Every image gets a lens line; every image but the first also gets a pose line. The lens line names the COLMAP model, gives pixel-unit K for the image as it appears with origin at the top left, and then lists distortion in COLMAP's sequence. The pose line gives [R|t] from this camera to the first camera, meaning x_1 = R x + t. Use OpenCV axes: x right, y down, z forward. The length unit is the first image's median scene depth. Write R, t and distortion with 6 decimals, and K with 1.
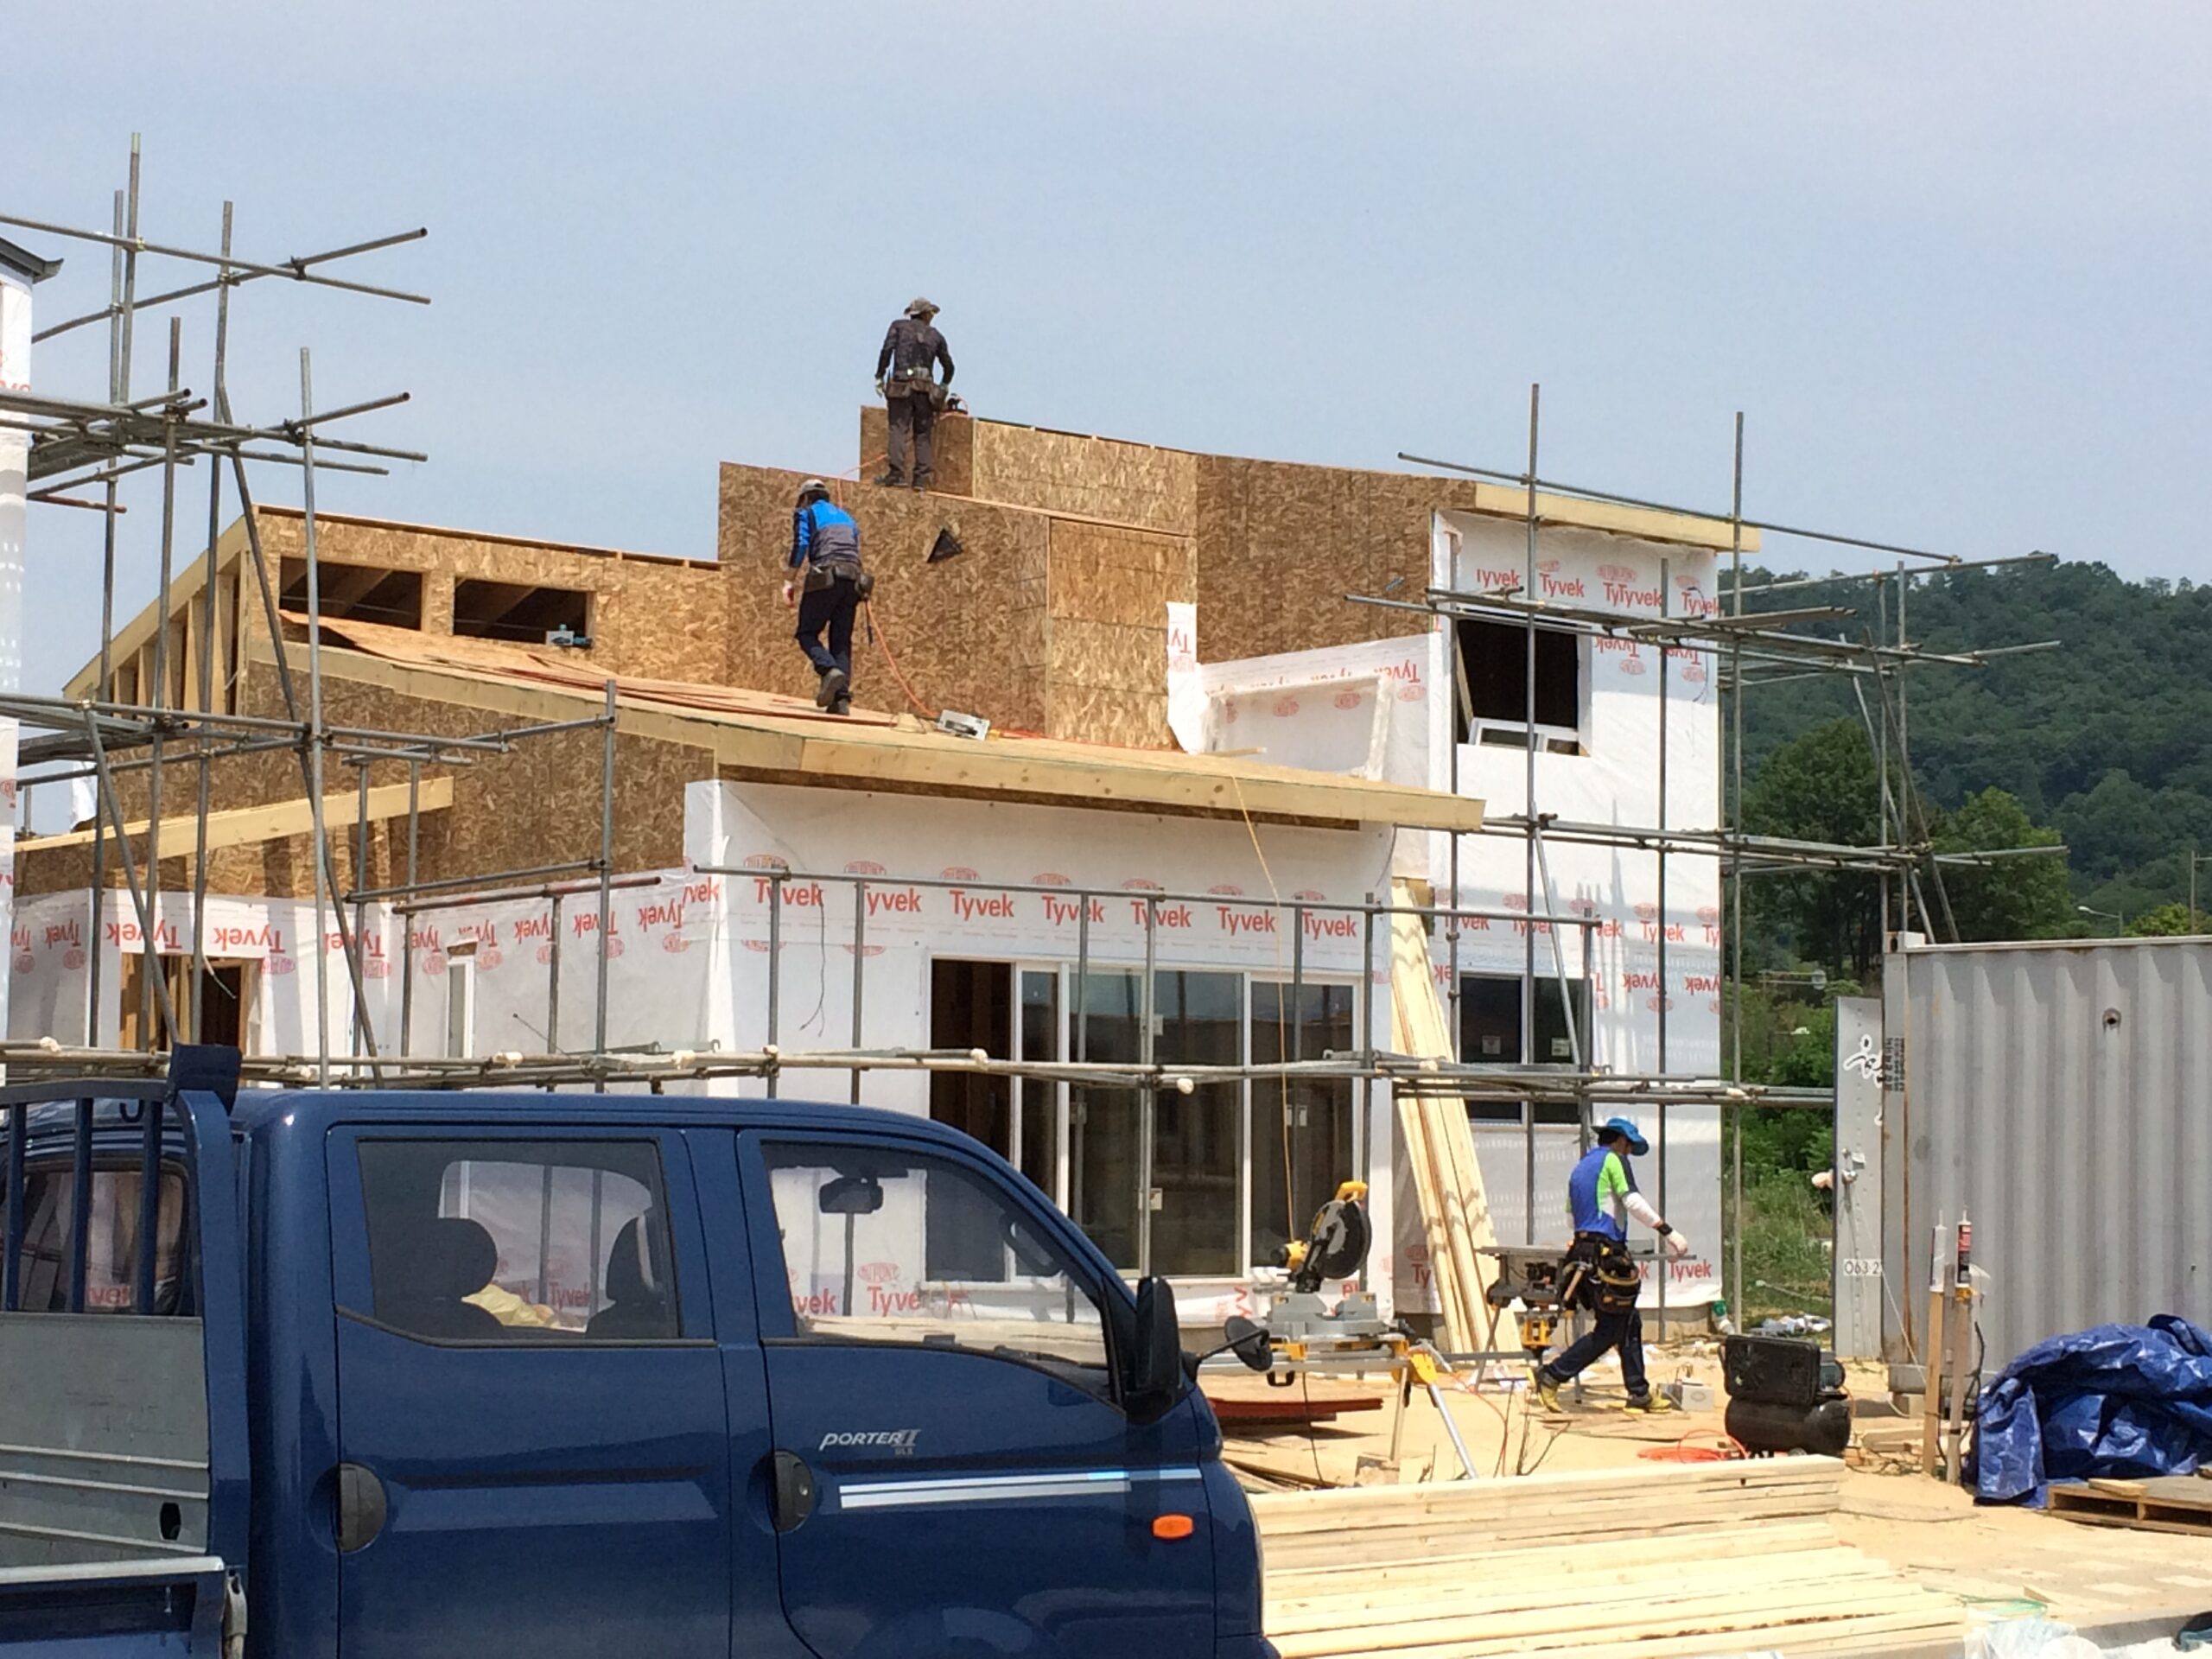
lens RADIAL K [[3770.0, 0, 1104.1], [0, 3770.0, 824.7], [0, 0, 1]] dist [0.048372, 0.000000]
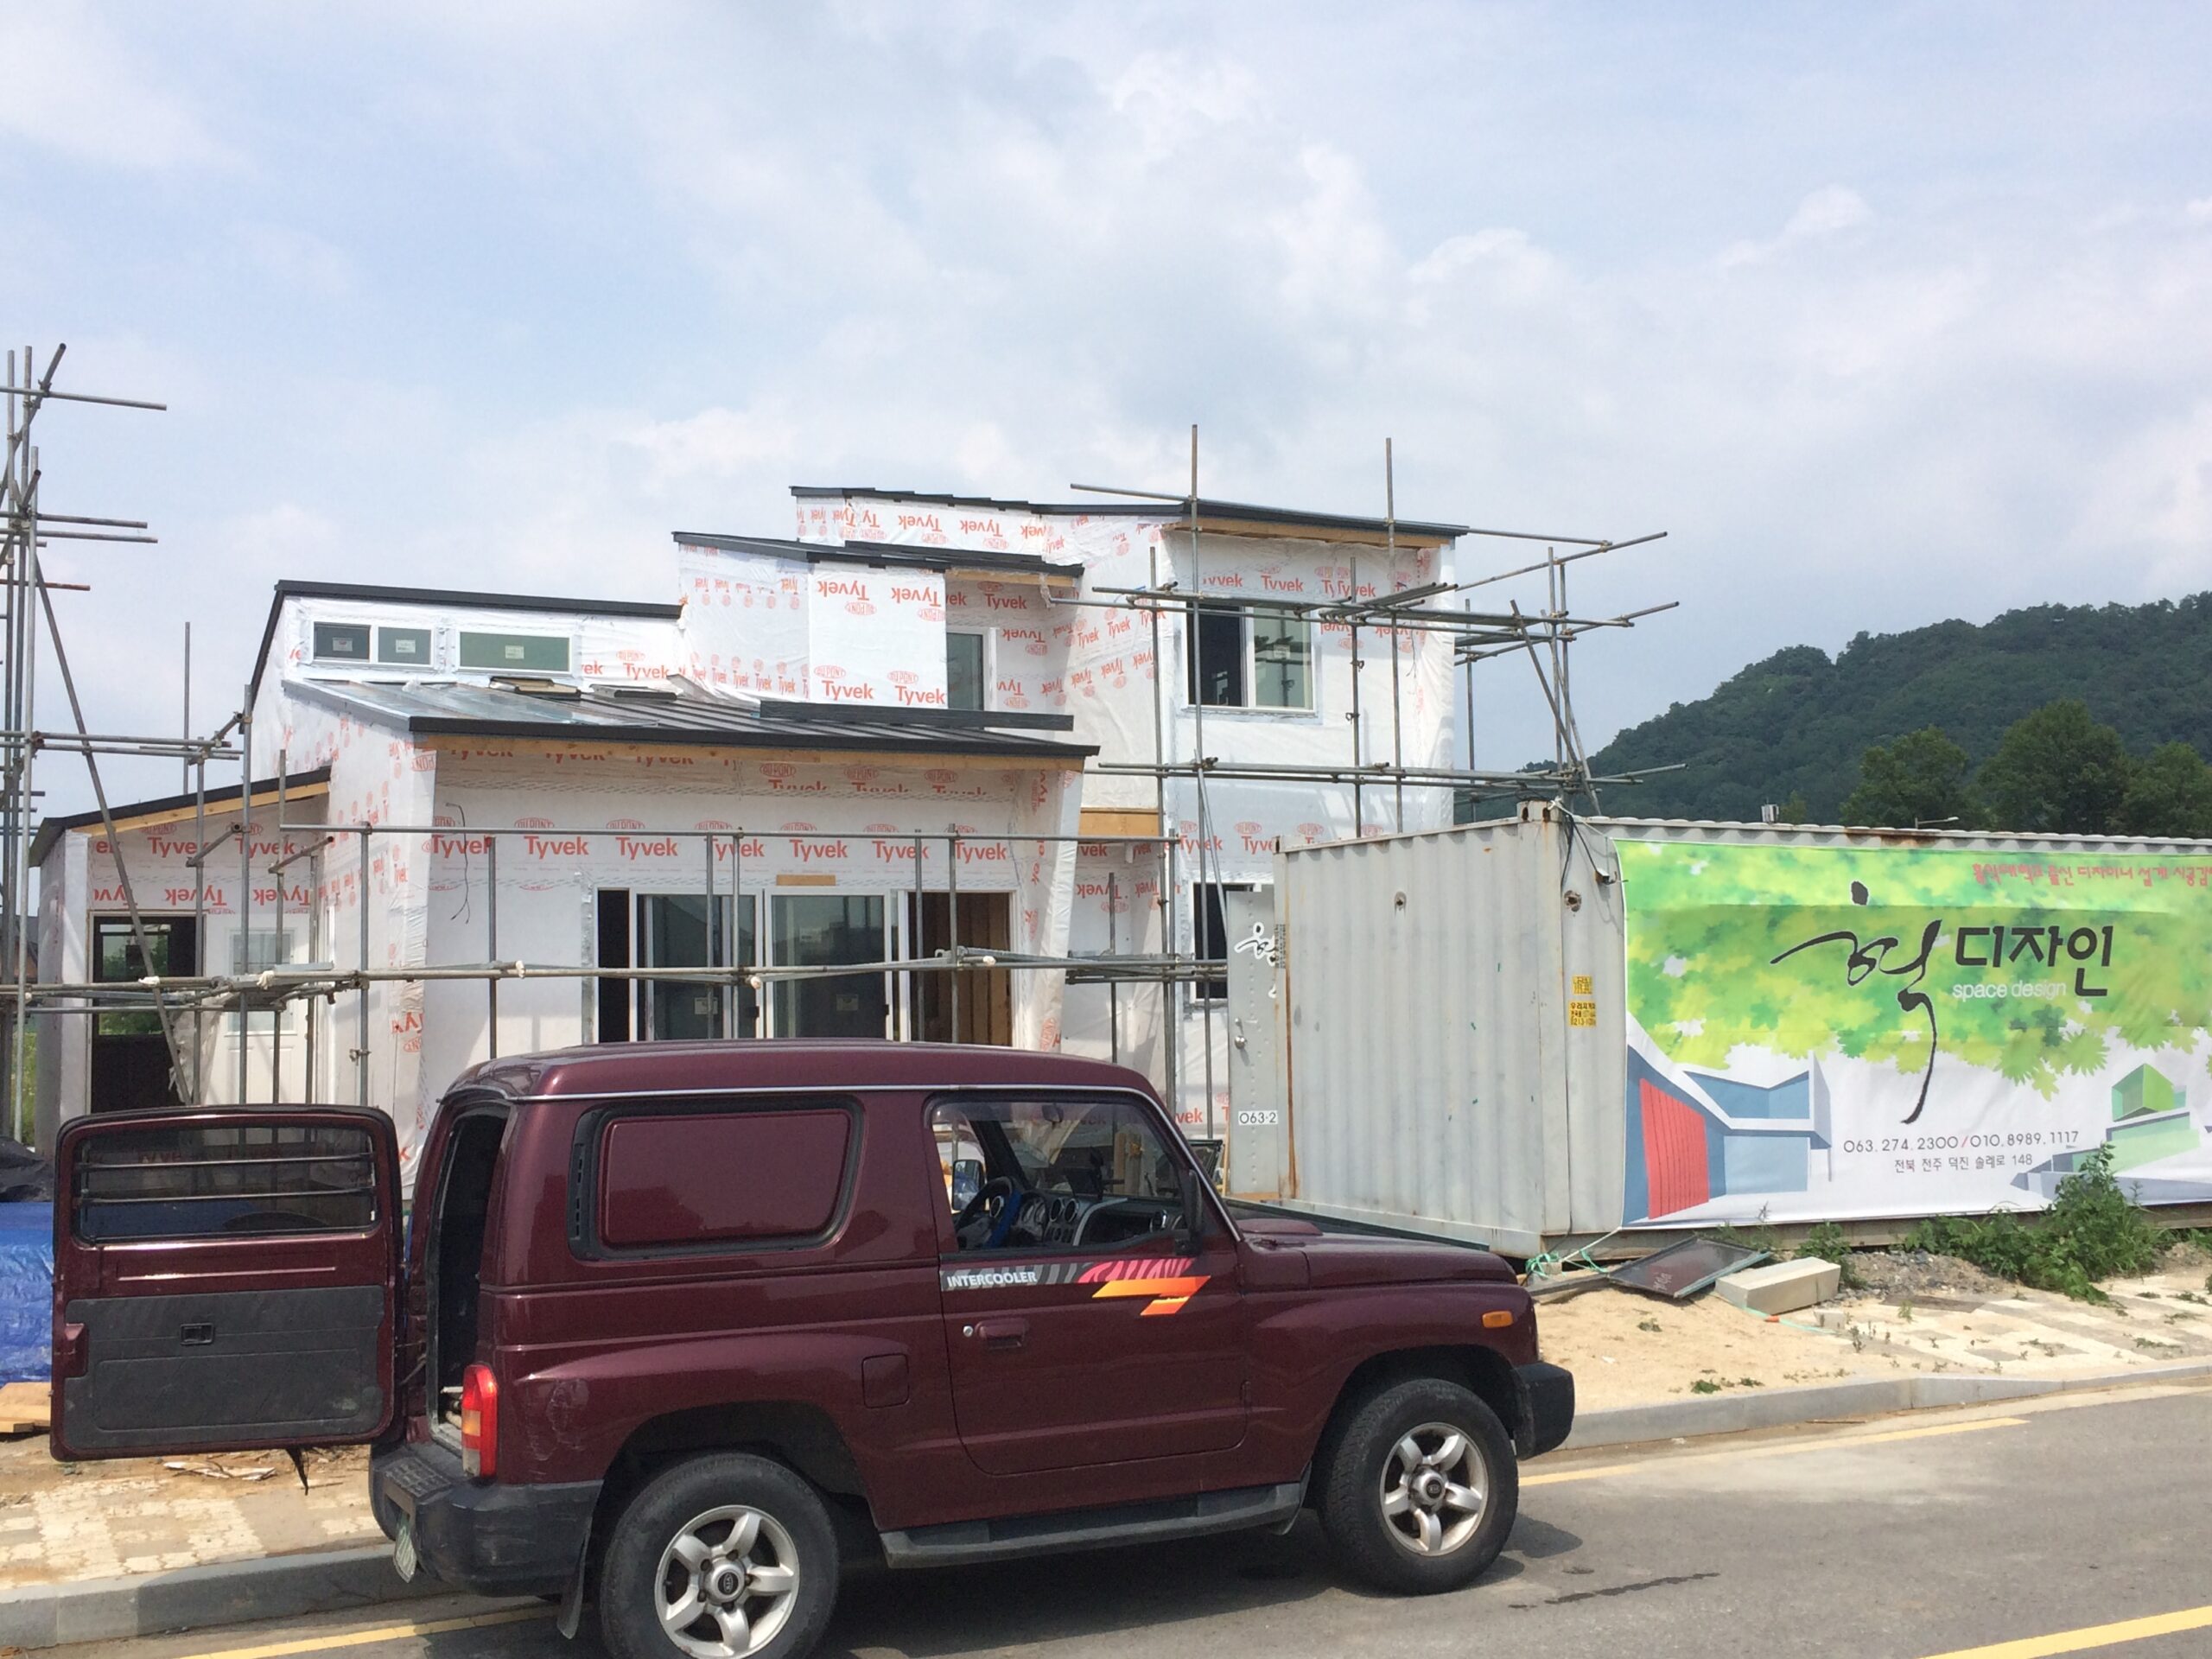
lens RADIAL K [[2352.1, 0, 1137.8], [0, 2352.1, 773.4], [0, 0, 1]] dist [0.039113, 0.000000]
pose [[0.973090, -0.051014, -0.224708, 0.293709], [0.047150, 0.998634, -0.022529, 0.020700], [0.225551, 0.011328, 0.974166, 0.234423]]
